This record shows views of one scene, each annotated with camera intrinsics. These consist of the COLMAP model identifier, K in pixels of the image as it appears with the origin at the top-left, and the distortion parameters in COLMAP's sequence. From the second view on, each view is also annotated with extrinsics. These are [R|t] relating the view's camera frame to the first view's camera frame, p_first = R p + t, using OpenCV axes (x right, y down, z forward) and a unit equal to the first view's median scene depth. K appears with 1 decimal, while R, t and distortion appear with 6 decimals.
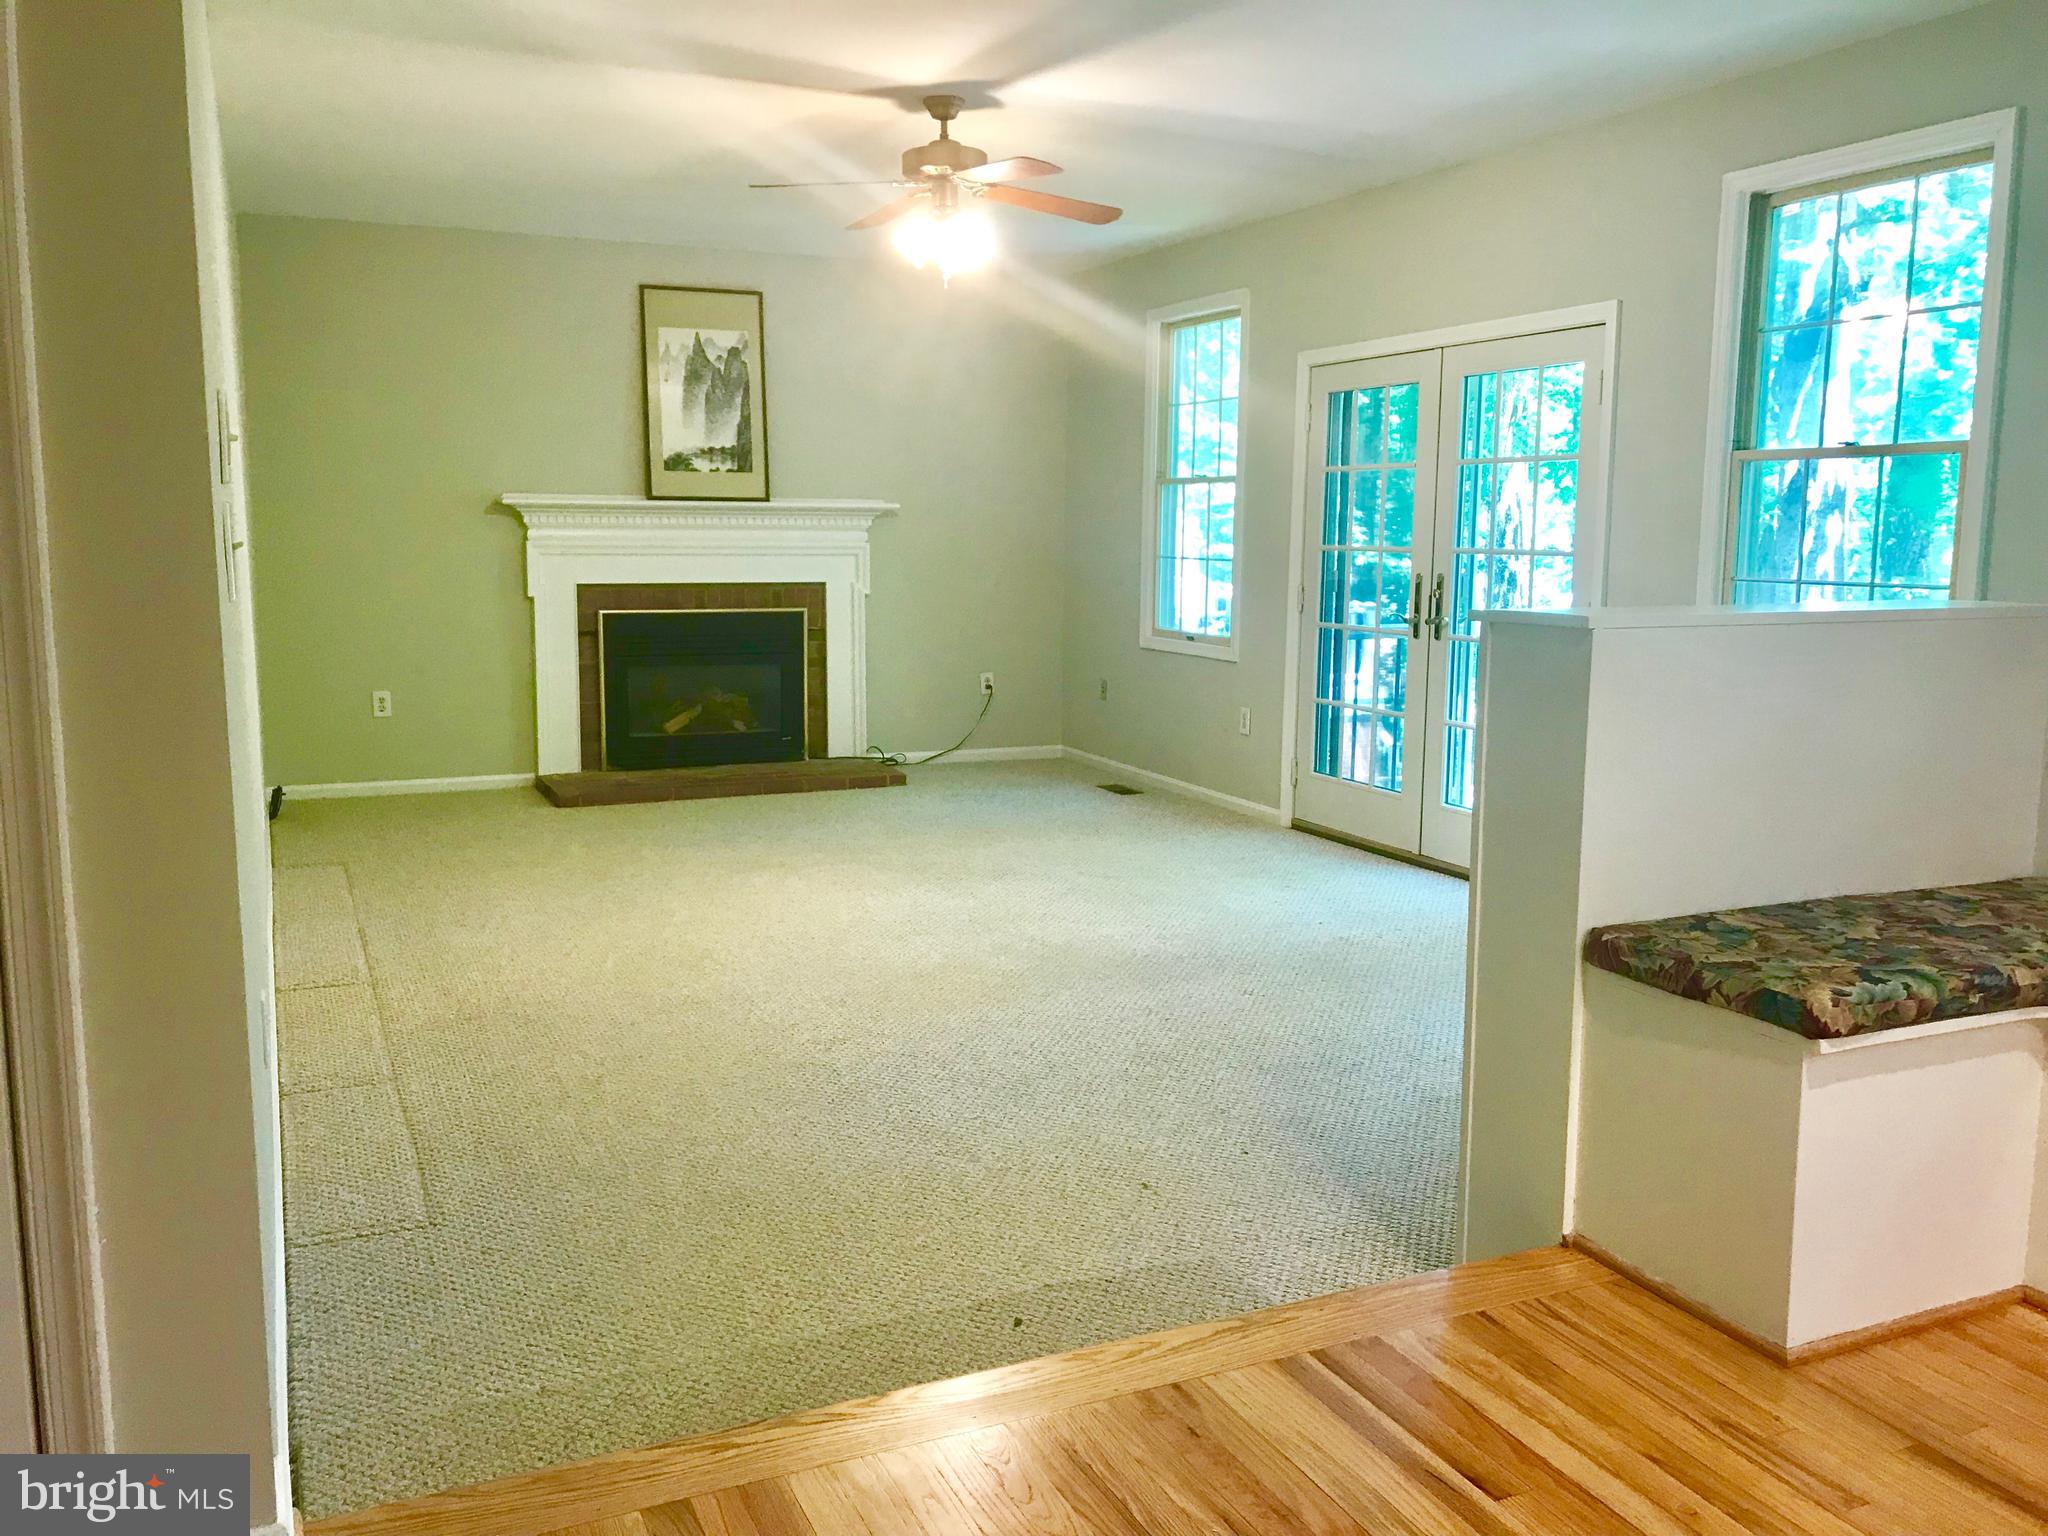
lens RADIAL K [[1685.3, 0, 1024.0], [0, 1685.3, 768.0], [0, 0, 1]] dist [0.007759, -0.003093]
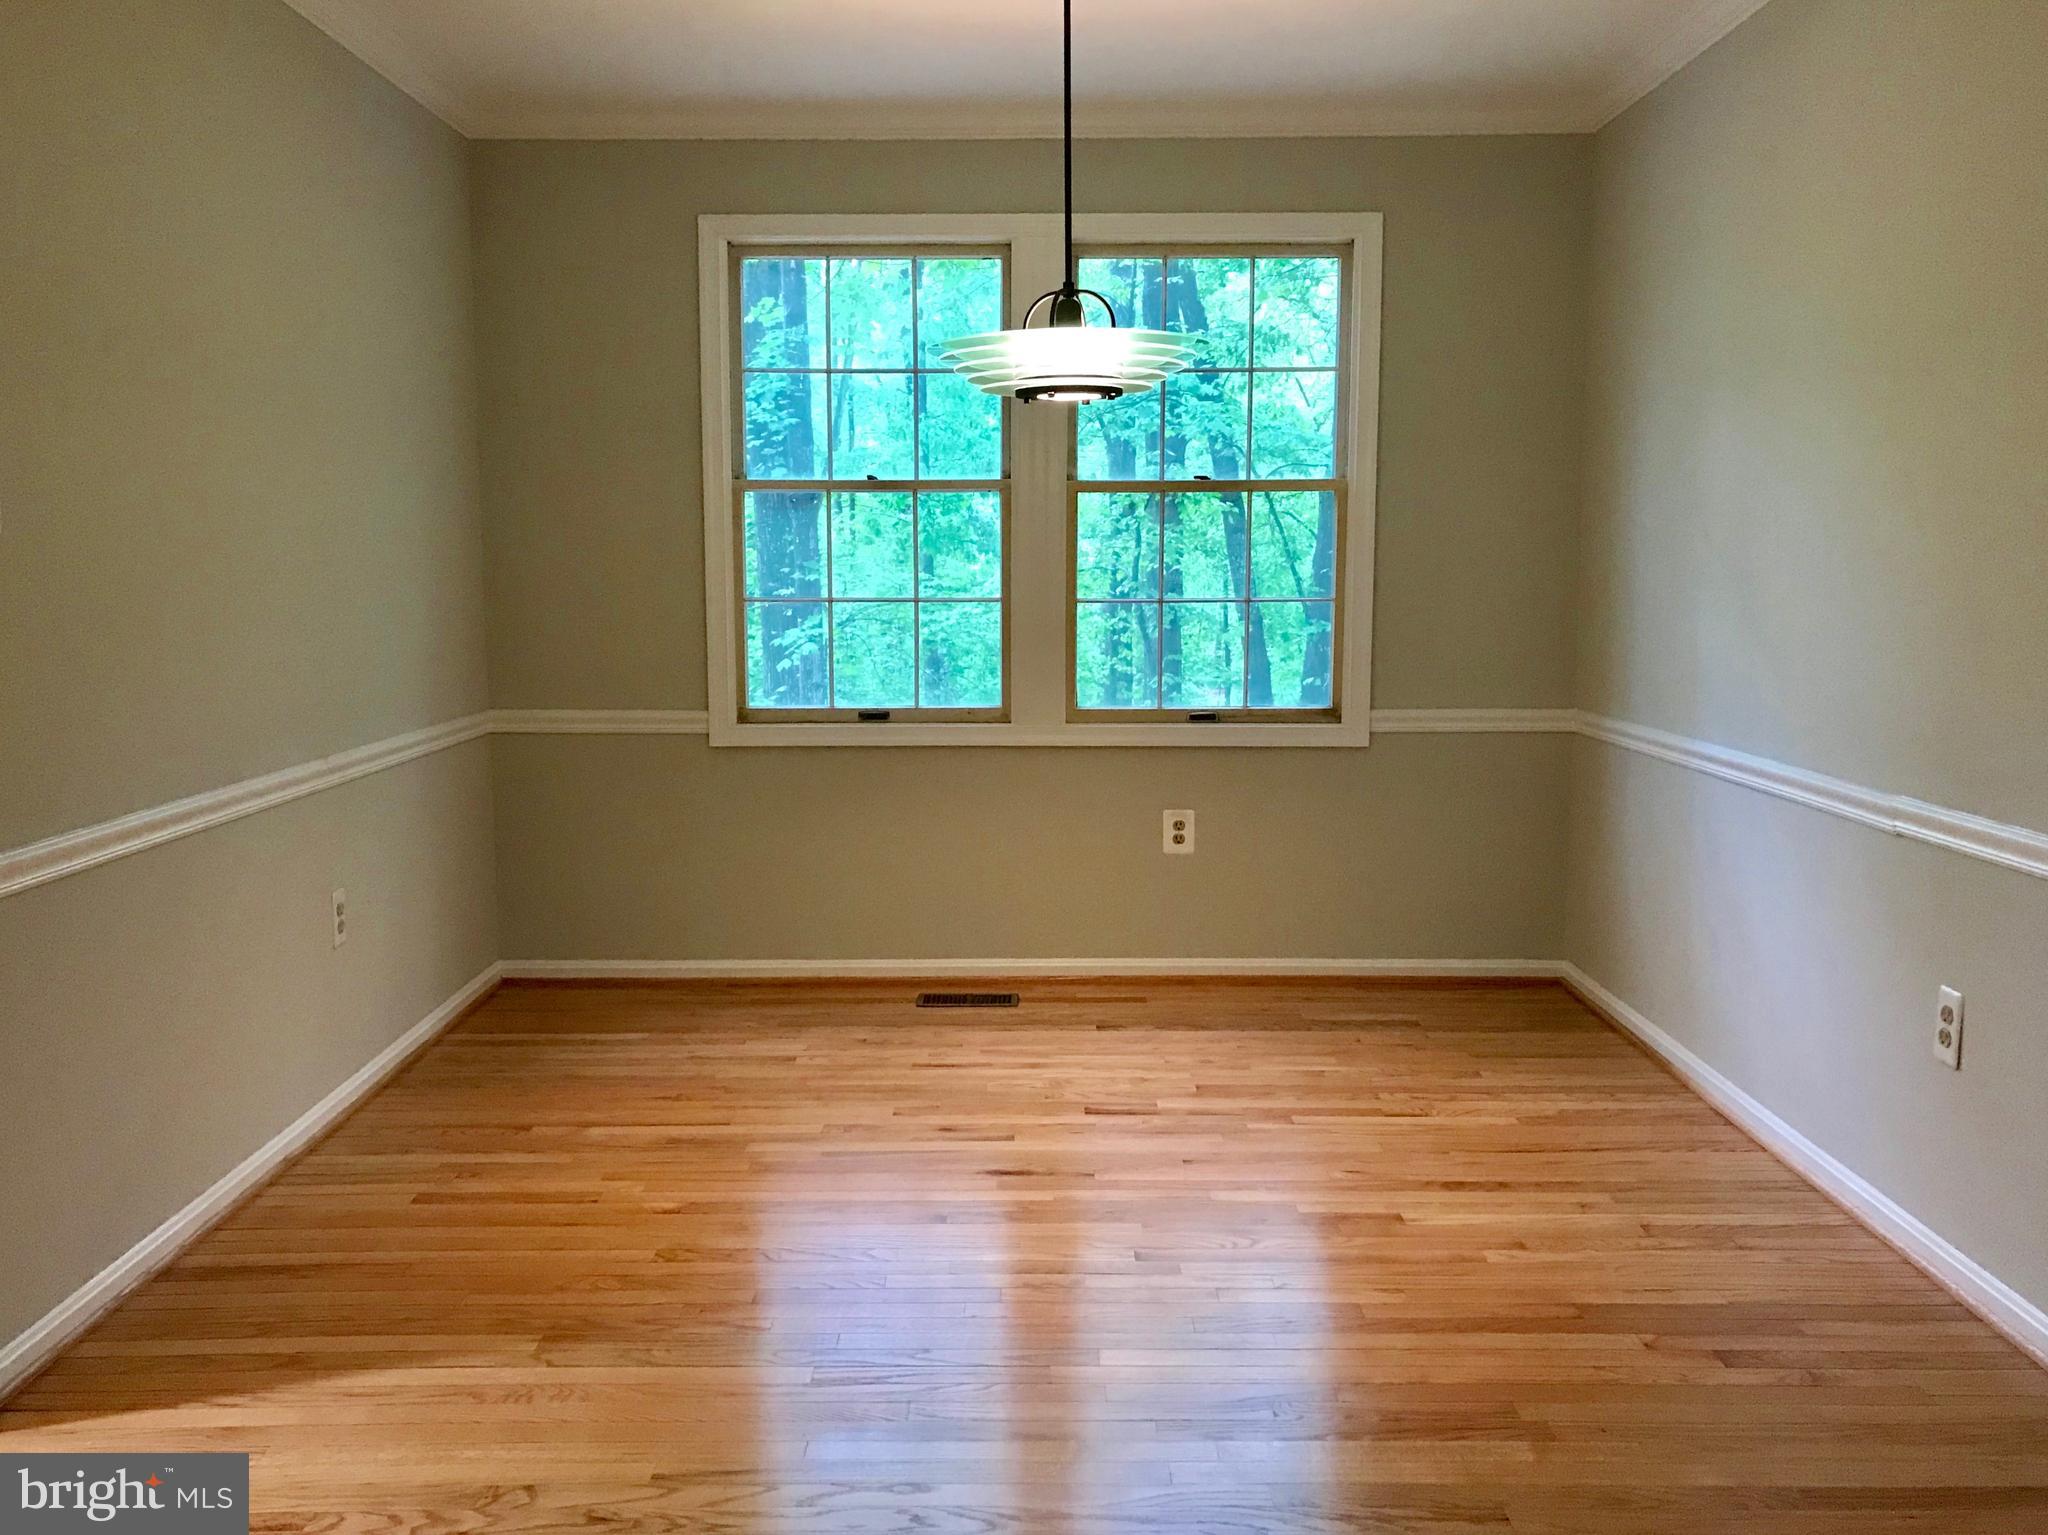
lens RADIAL K [[1685.3, 0, 1024.0], [0, 1685.3, 767.5], [0, 0, 1]] dist [0.007759, -0.003093]
pose [[0.400993, -0.113175, 0.909063, -0.505767], [0.134901, 0.988816, 0.063598, -0.092399], [-0.906094, 0.097131, 0.411776, 0.667290]]
